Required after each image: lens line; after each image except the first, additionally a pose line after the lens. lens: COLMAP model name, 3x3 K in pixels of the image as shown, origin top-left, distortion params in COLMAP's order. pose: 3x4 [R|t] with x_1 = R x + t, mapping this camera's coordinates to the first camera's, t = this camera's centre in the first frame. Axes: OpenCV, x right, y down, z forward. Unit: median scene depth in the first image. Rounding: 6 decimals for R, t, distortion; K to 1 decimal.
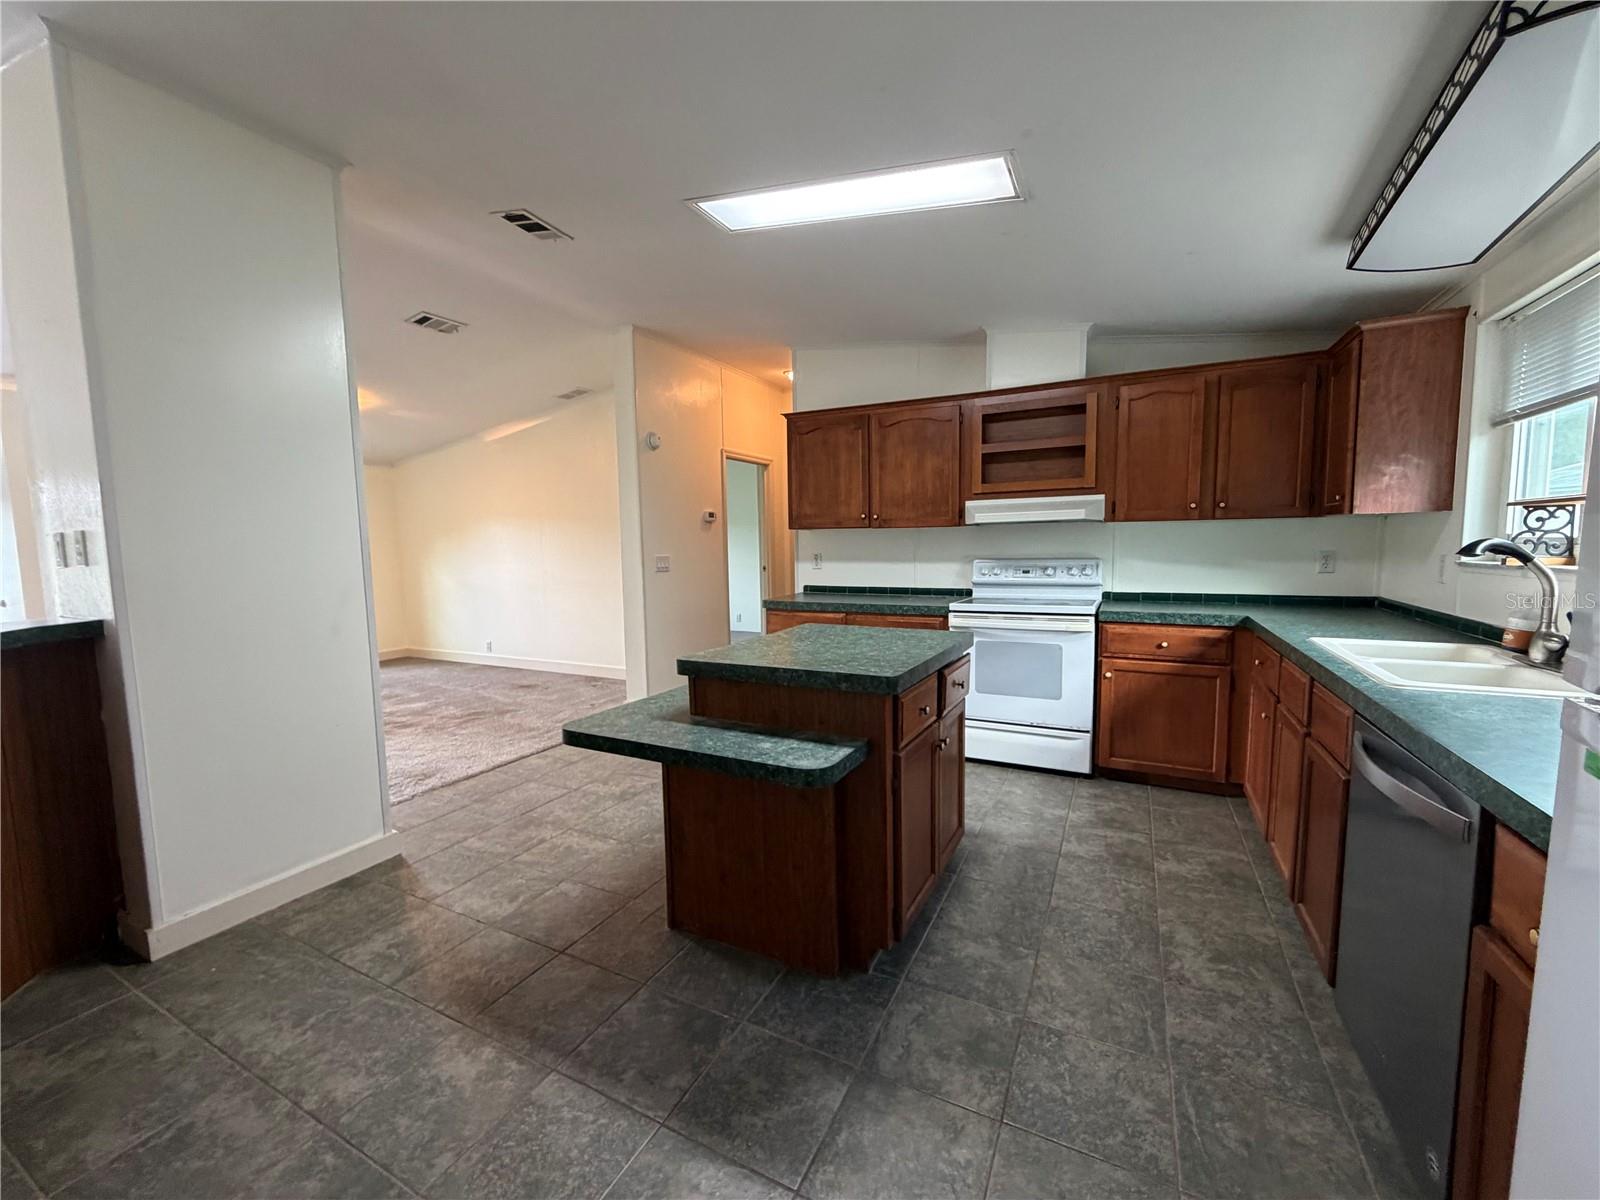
lens RADIAL K [[639.2, 0, 800.0], [0, 639.2, 600.0], [0, 0, 1]] dist [0.000837, 0.000480]
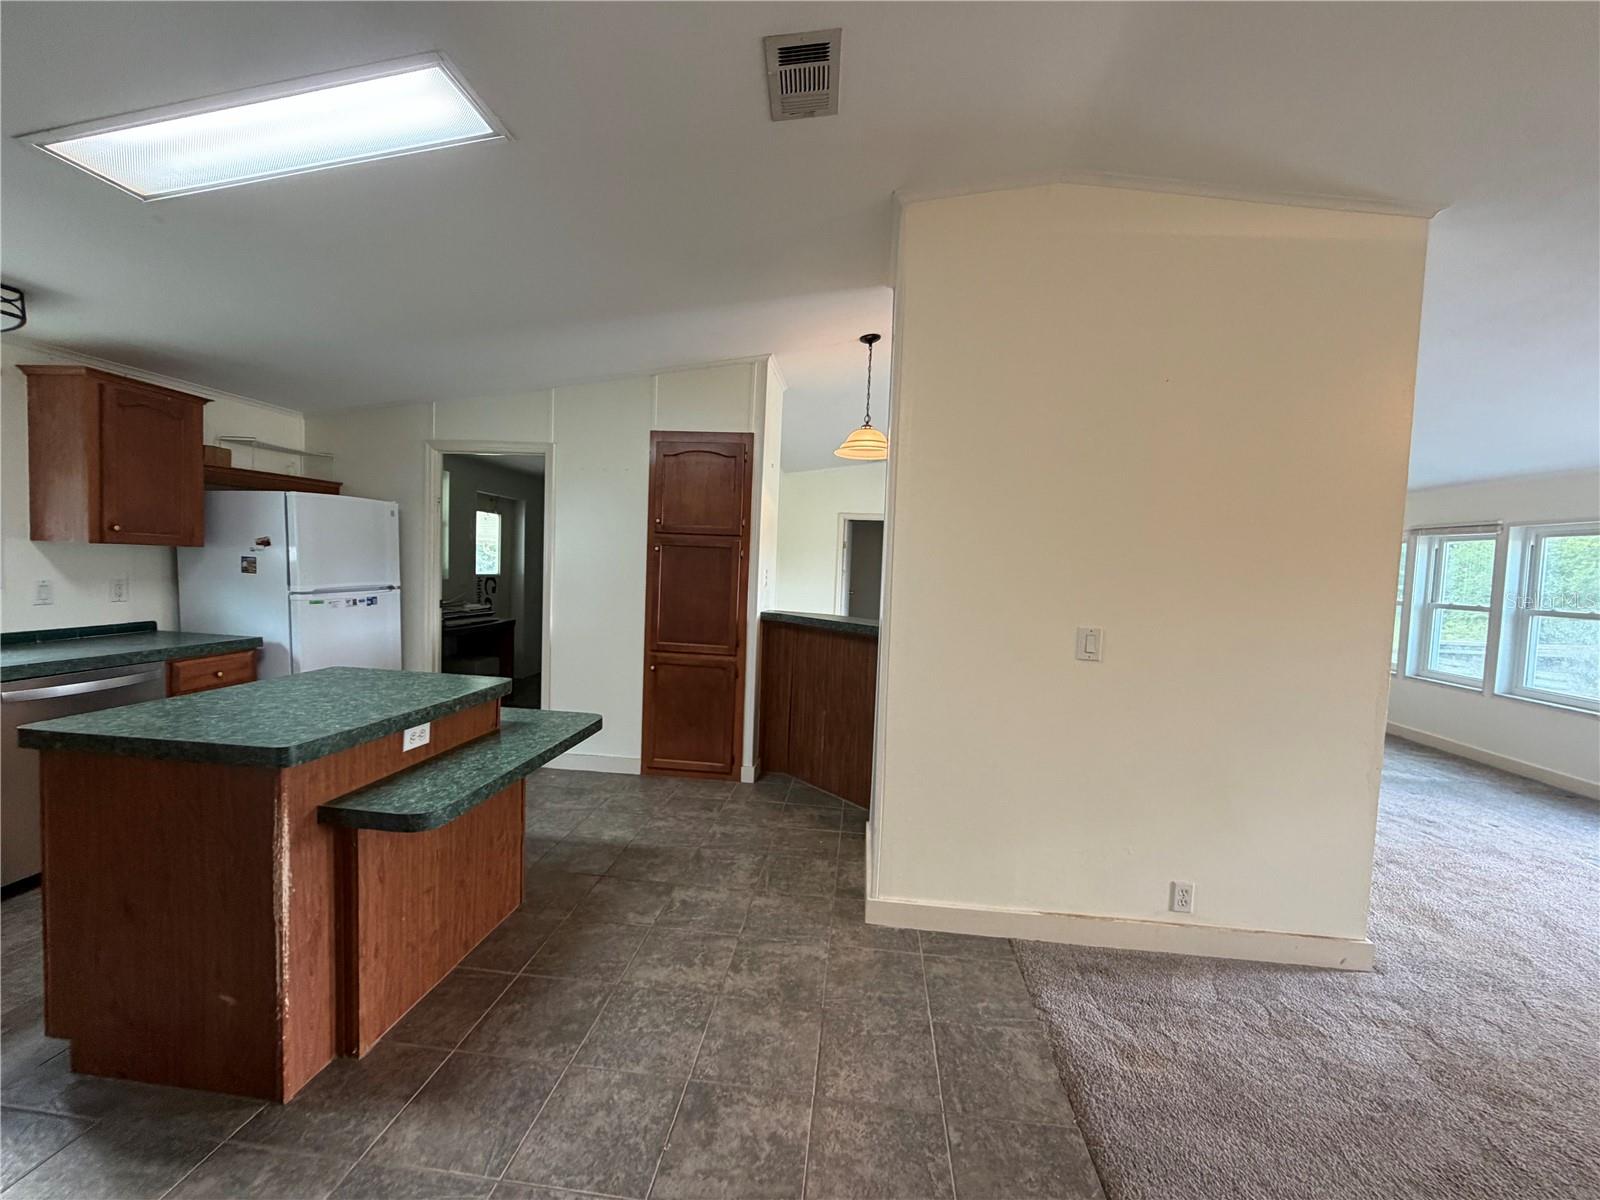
lens RADIAL K [[639.2, 0, 800.0], [0, 639.2, 600.0], [0, 0, 1]] dist [0.000837, 0.000480]
pose [[-0.932985, 0.002478, -0.359906, -0.237887], [-0.052701, 0.988258, 0.143421, -0.221561], [0.356036, 0.152777, -0.921899, 2.018219]]
